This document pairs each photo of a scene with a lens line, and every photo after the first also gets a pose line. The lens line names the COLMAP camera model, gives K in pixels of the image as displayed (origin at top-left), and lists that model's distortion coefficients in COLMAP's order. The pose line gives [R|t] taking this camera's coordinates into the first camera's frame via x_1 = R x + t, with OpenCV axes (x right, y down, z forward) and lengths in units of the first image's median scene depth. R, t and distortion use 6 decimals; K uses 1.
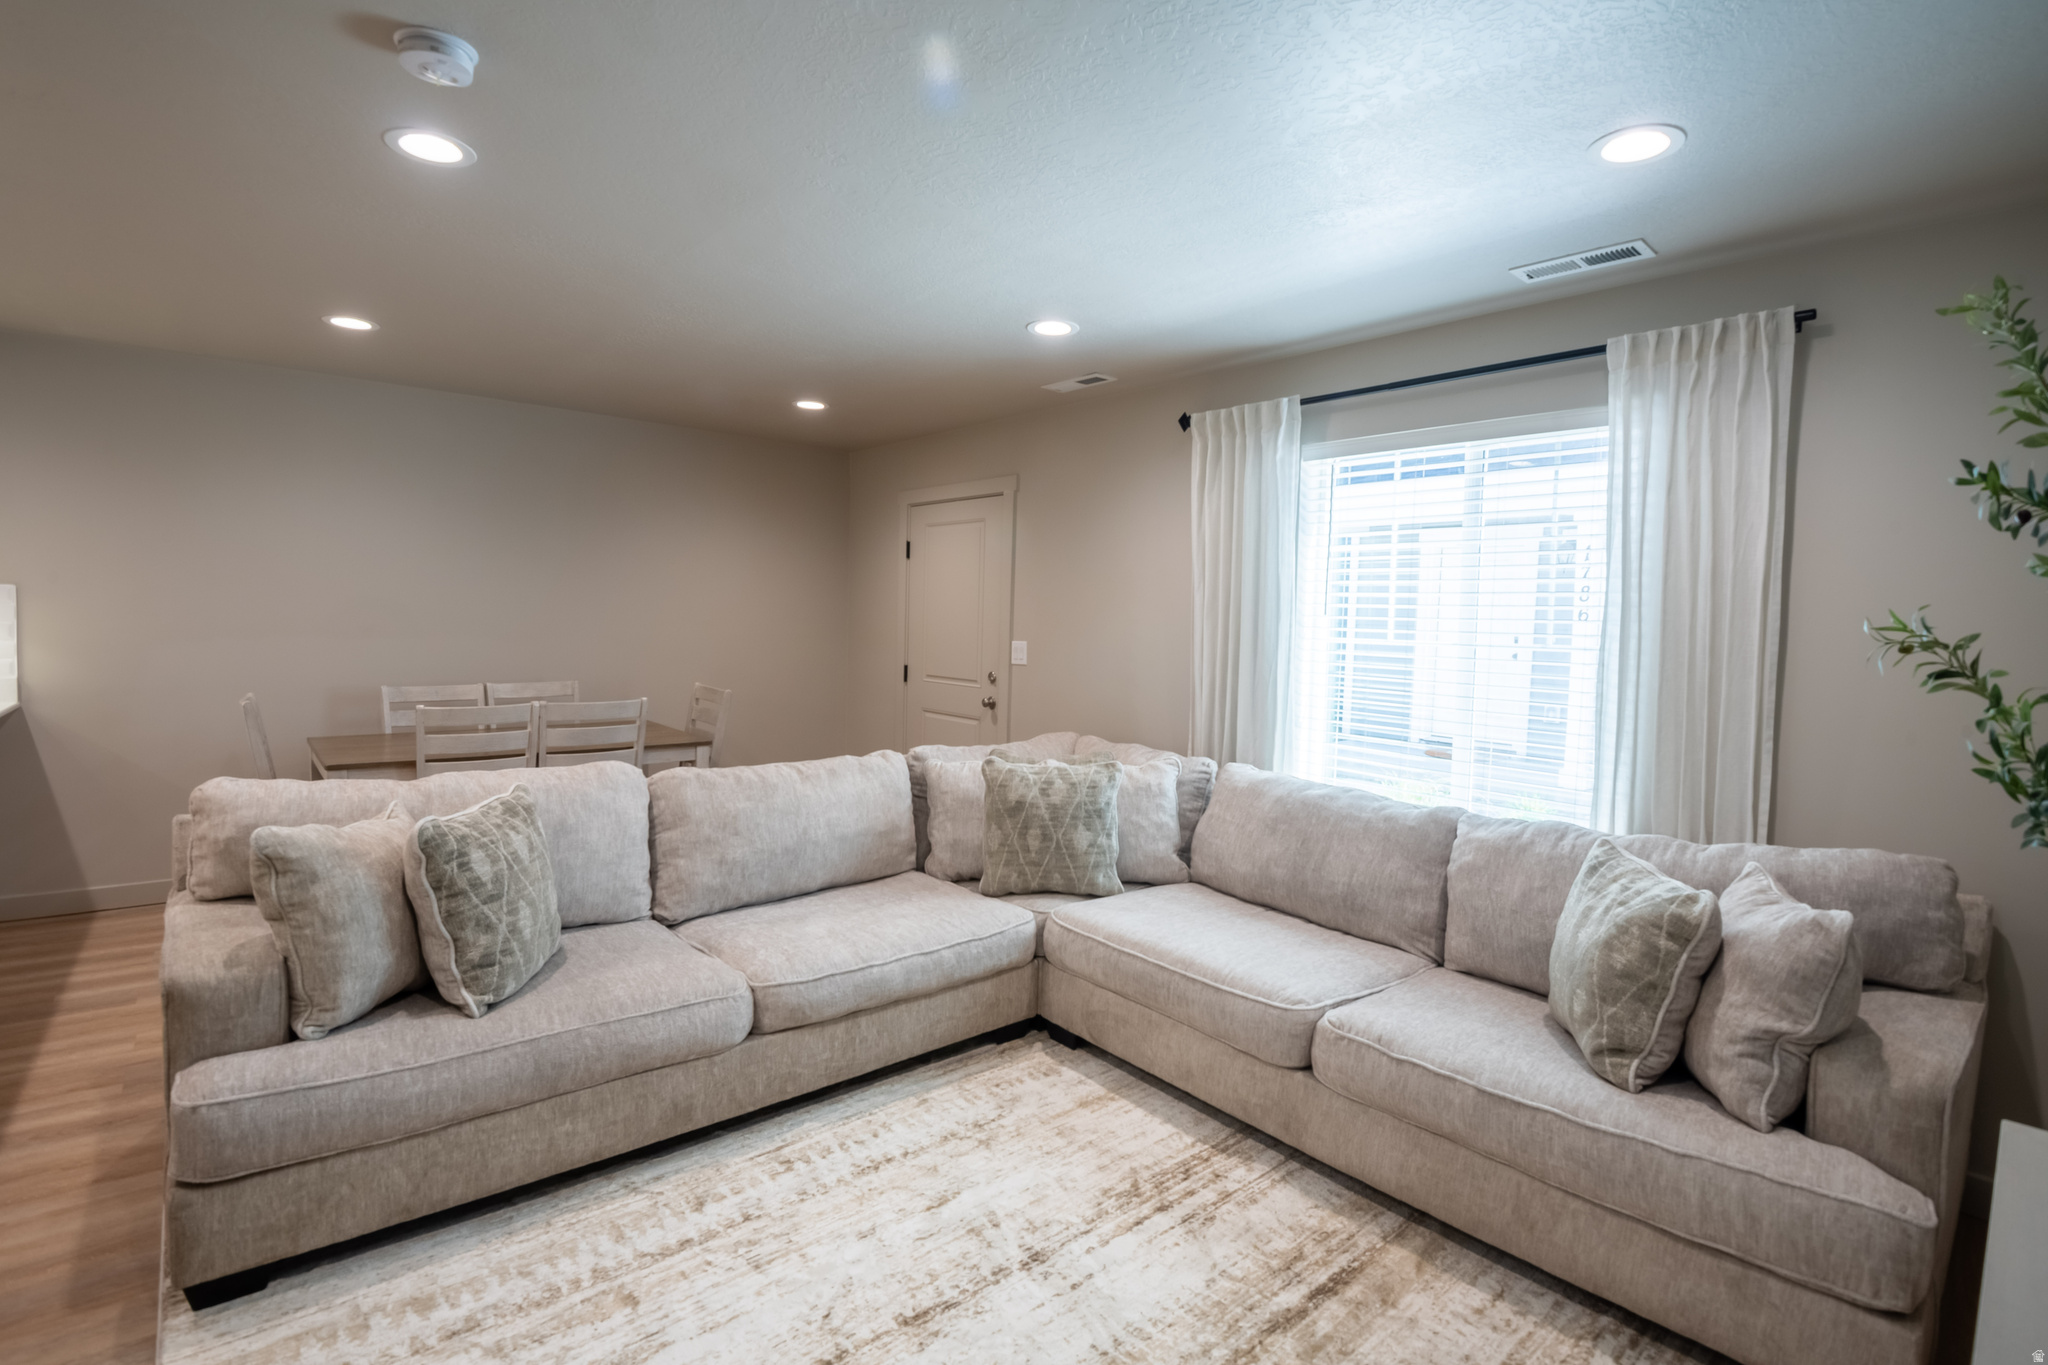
lens RADIAL K [[947.8, 0, 1027.5], [0, 947.8, 657.2], [0, 0, 1]] dist [-0.001436, -0.000204]
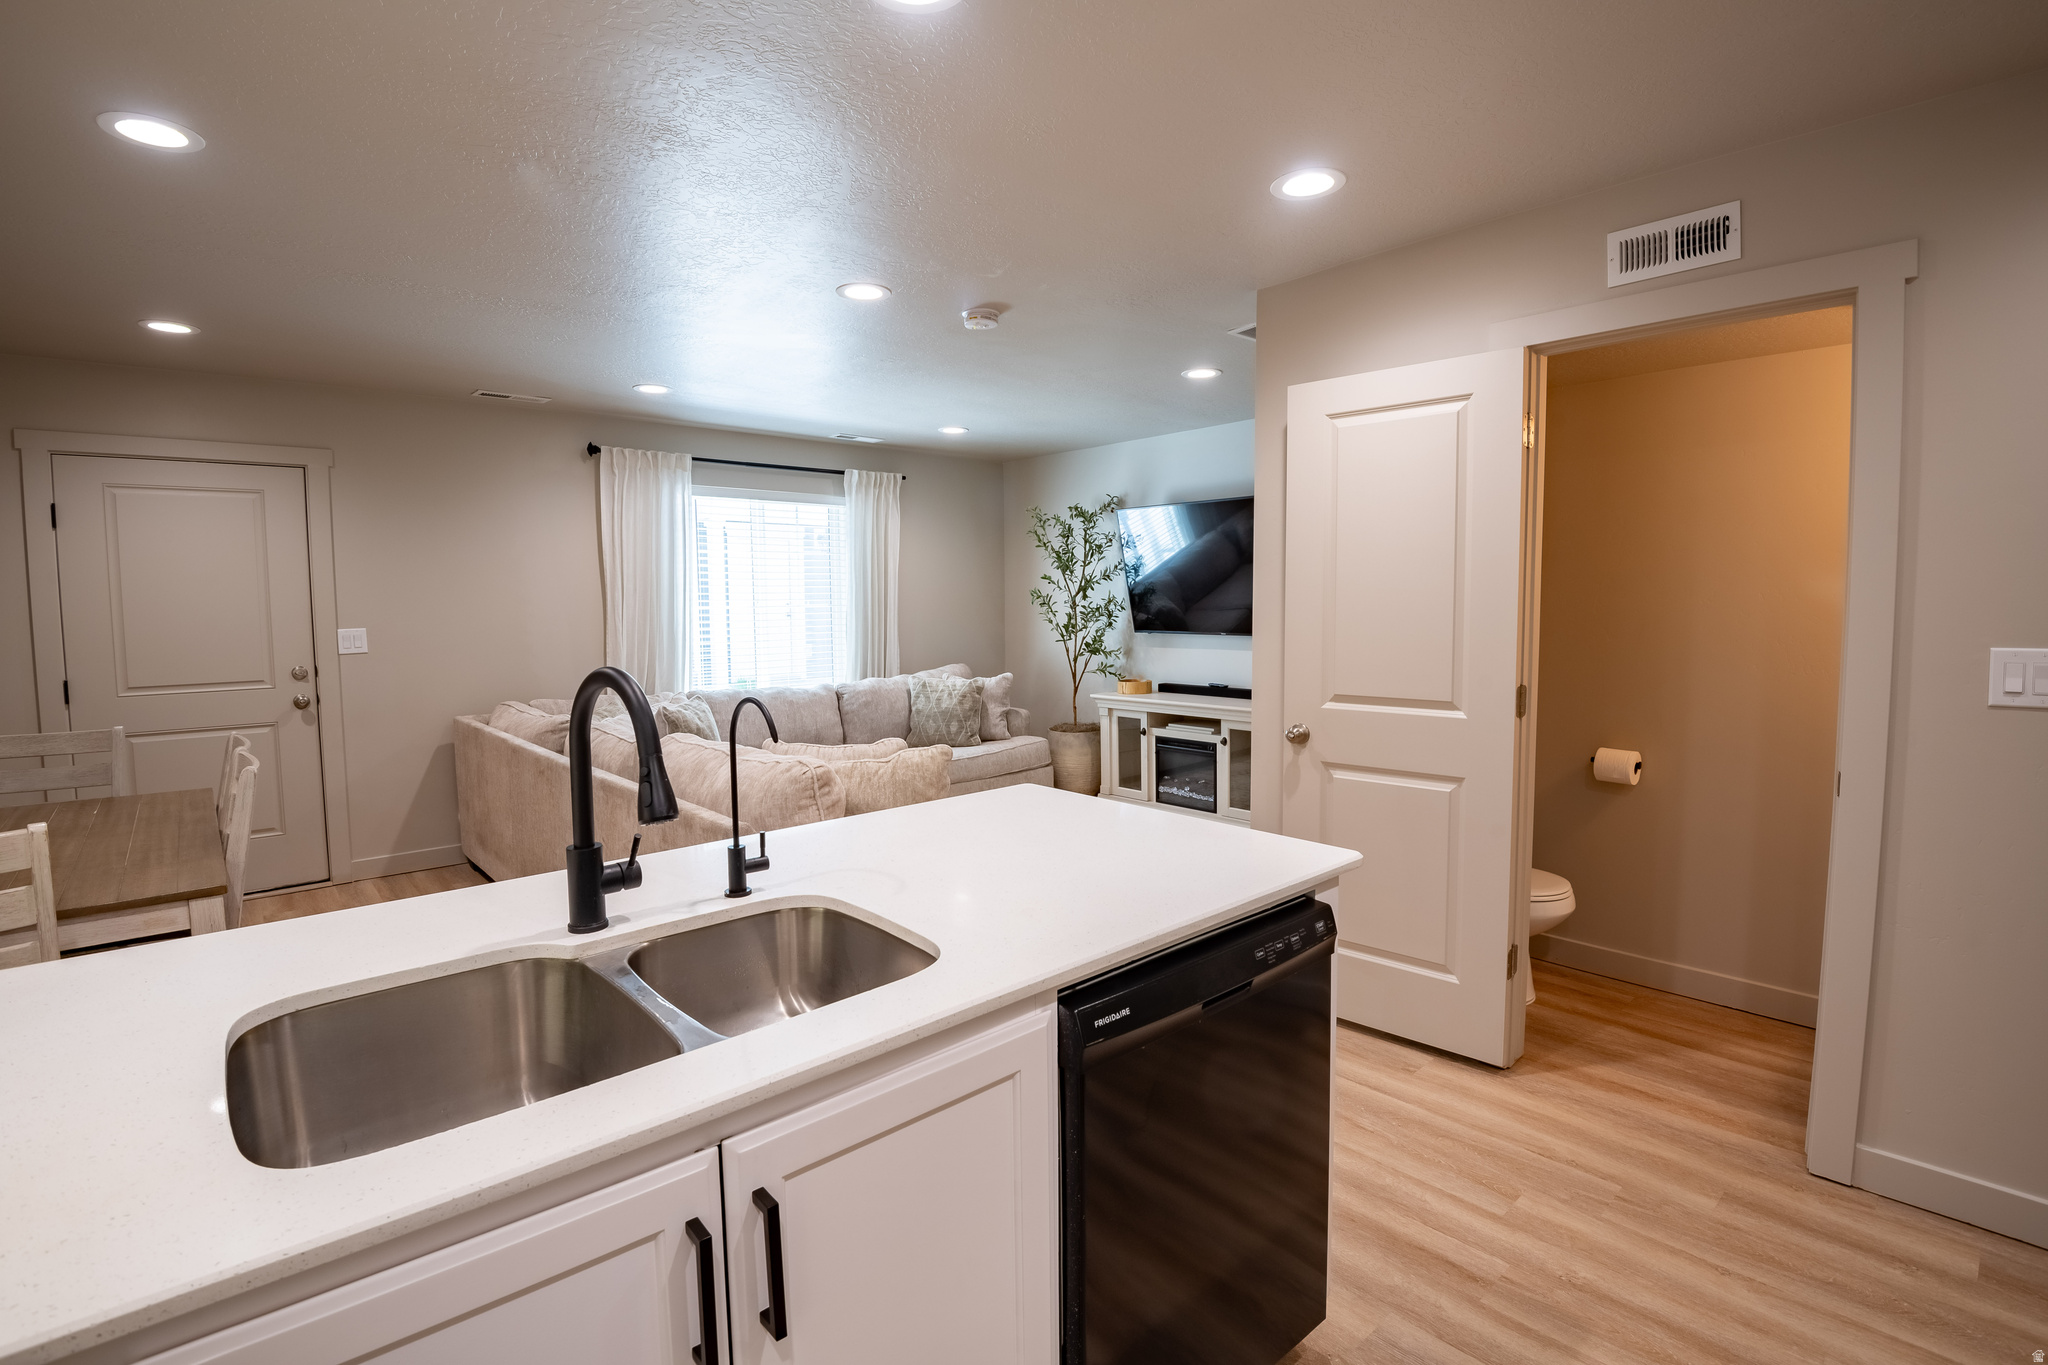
lens RADIAL K [[947.8, 0, 1027.5], [0, 947.8, 657.2], [0, 0, 1]] dist [-0.001436, -0.000204]
pose [[0.005049, -0.095201, 0.995445, -1.507639], [0.050466, 0.994214, 0.094827, -0.069853], [-0.998713, 0.049758, 0.009825, 0.501245]]
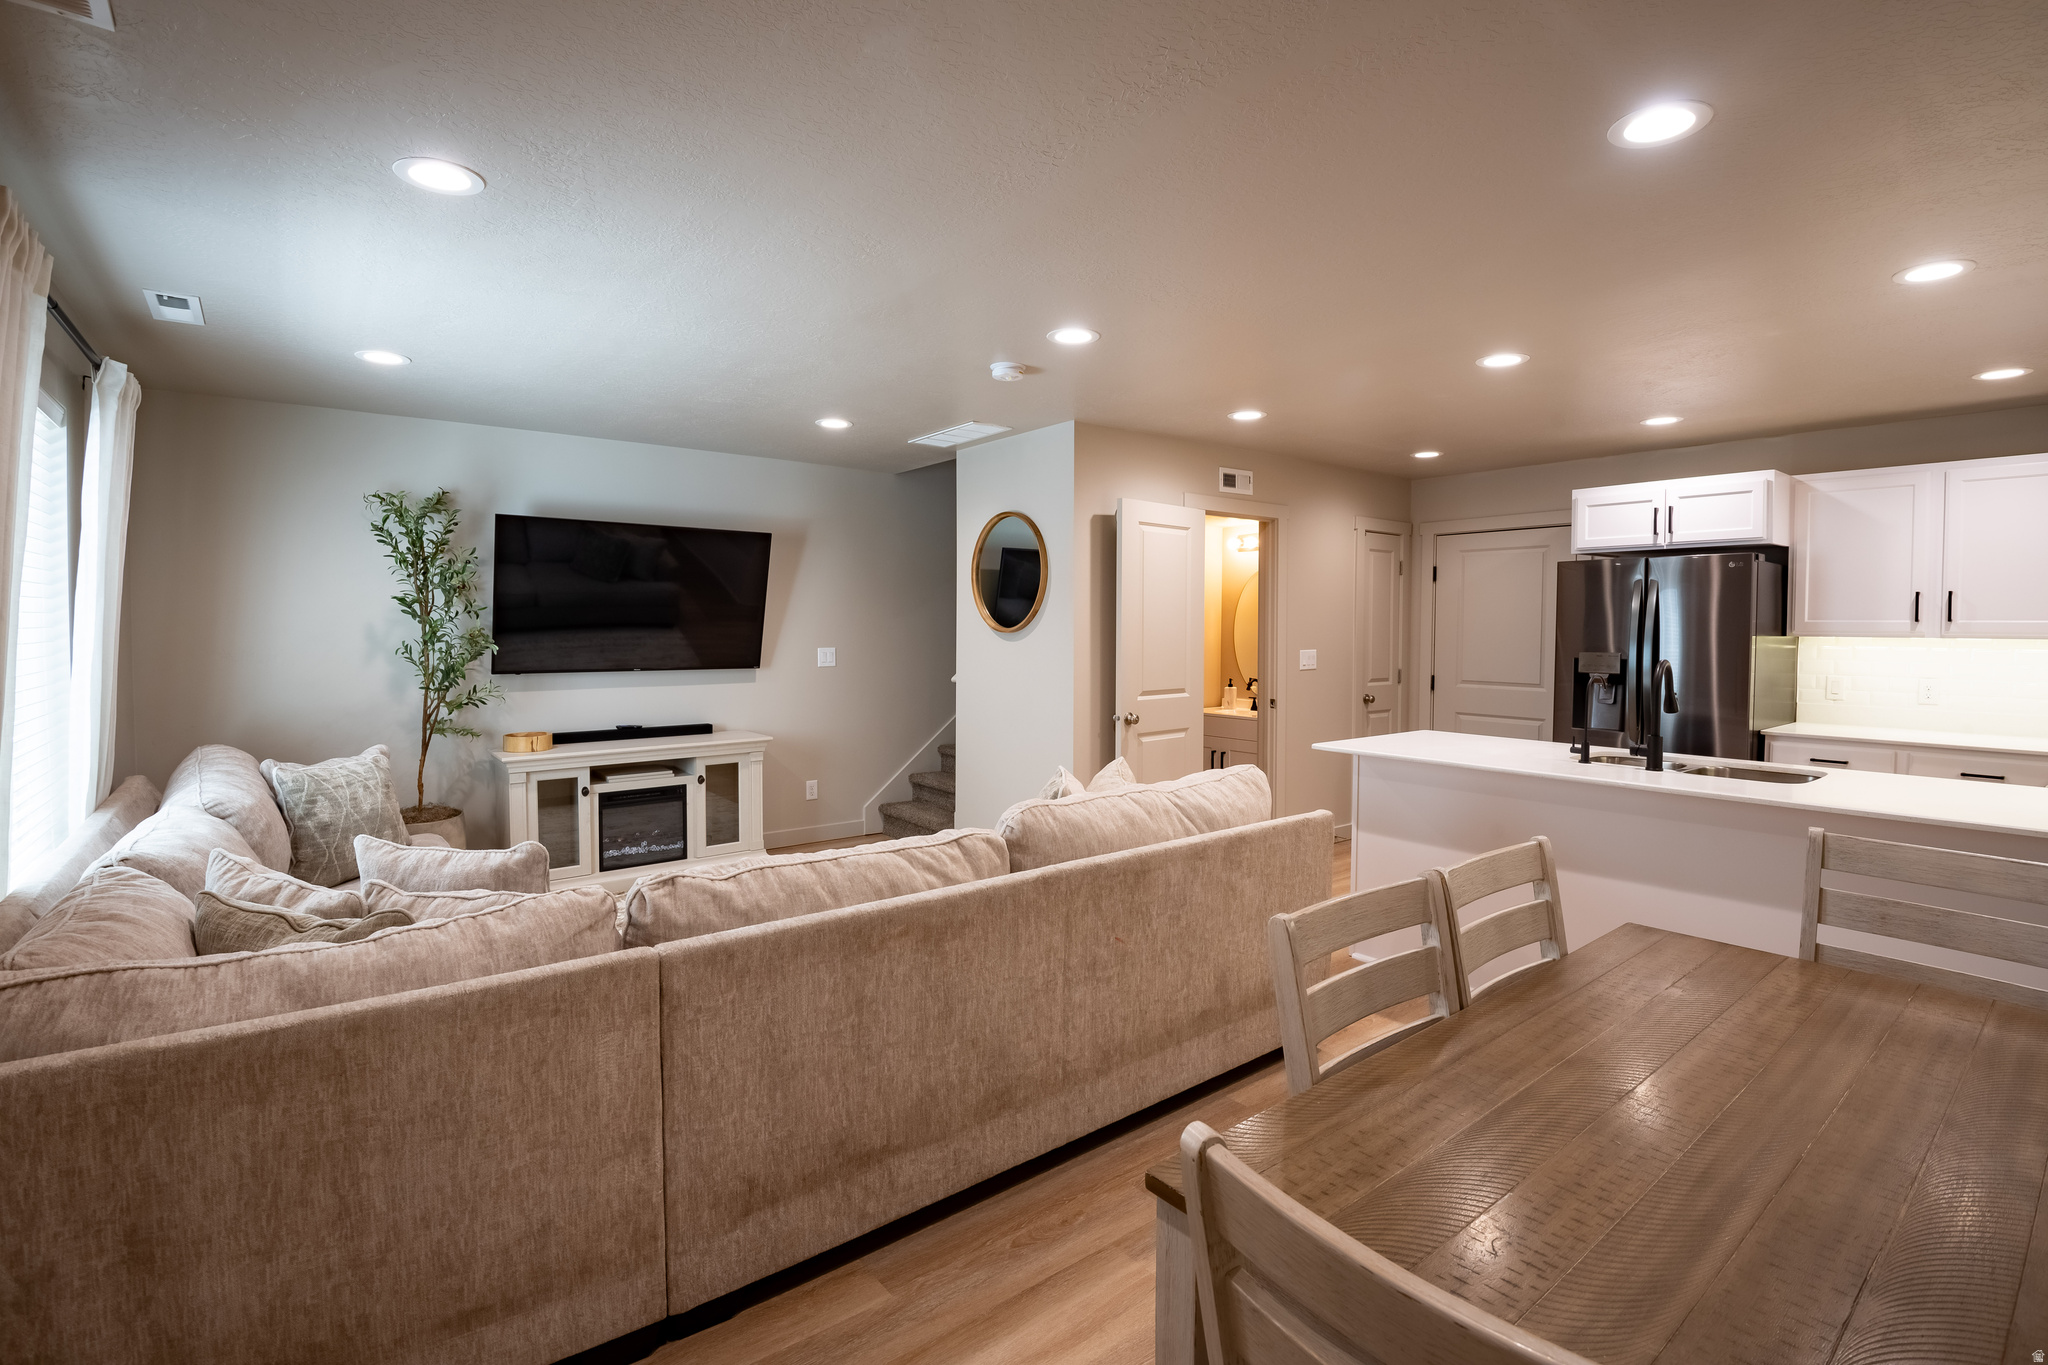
lens RADIAL K [[947.8, 0, 1027.5], [0, 947.8, 657.2], [0, 0, 1]] dist [-0.001436, -0.000204]
pose [[-0.996309, -0.037656, 0.077142, -0.485187], [-0.031875, 0.996685, 0.074854, -0.094241], [-0.079705, 0.072119, -0.994206, 1.780469]]
